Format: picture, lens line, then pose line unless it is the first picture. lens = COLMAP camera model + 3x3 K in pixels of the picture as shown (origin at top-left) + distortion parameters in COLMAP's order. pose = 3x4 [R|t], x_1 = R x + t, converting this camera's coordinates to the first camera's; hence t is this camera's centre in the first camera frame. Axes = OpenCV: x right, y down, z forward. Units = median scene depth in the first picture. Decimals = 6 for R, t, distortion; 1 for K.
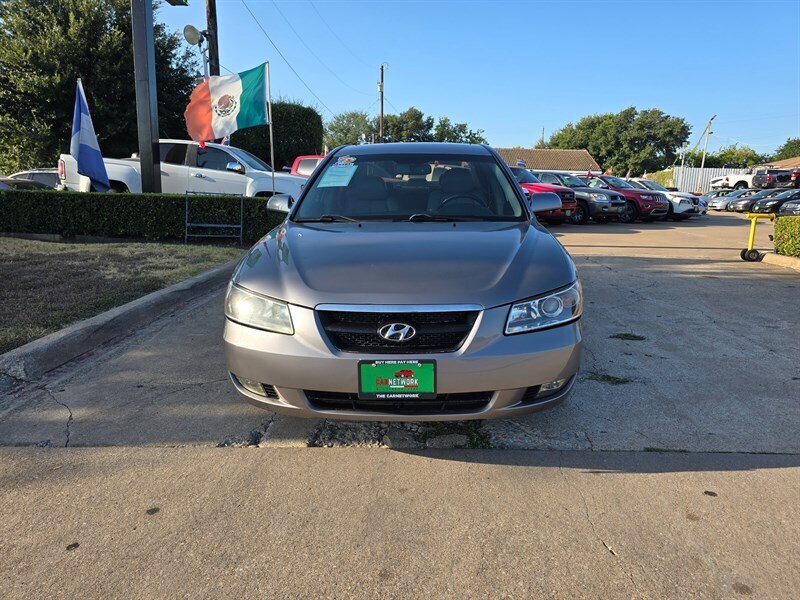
lens RADIAL K [[551.5, 0, 408.9], [0, 551.5, 296.0], [0, 0, 1]] dist [0.051476, -0.045154]
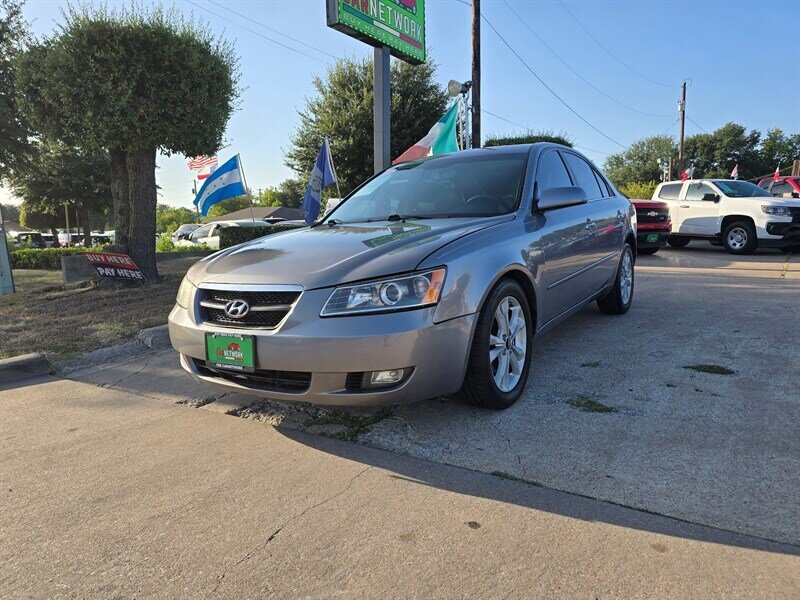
lens RADIAL K [[551.5, 0, 408.9], [0, 551.5, 296.0], [0, 0, 1]] dist [0.051476, -0.045154]
pose [[0.840554, 0.026422, -0.541083, 0.715123], [-0.063938, 0.996667, -0.050655, 0.061675], [0.537941, 0.077174, 0.839443, 0.213830]]
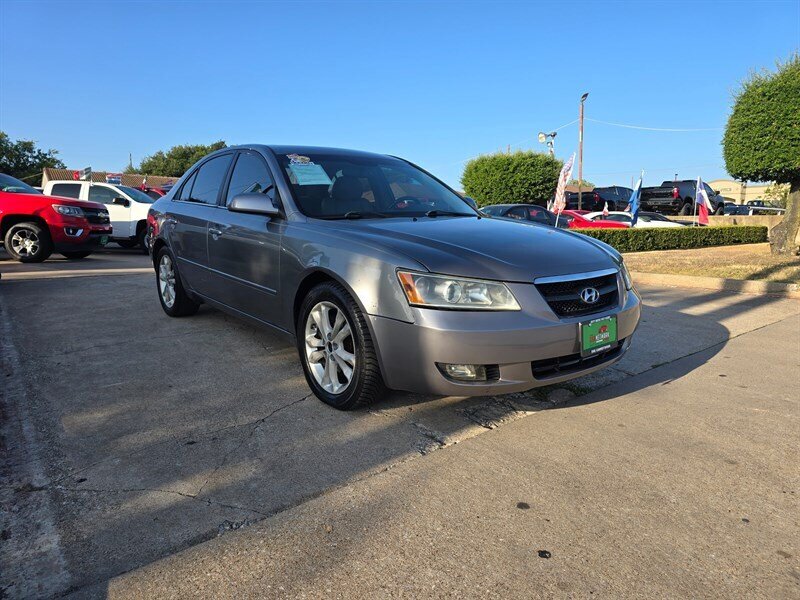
lens RADIAL K [[556.3, 0, 400.0], [0, 556.3, 300.0], [0, 0, 1]] dist [0.062977, -0.104326]
pose [[0.733167, -0.096352, 0.673189, -0.921537], [0.132735, 0.991148, -0.002701, 0.020808], [-0.666969, 0.091336, 0.739466, 0.327329]]
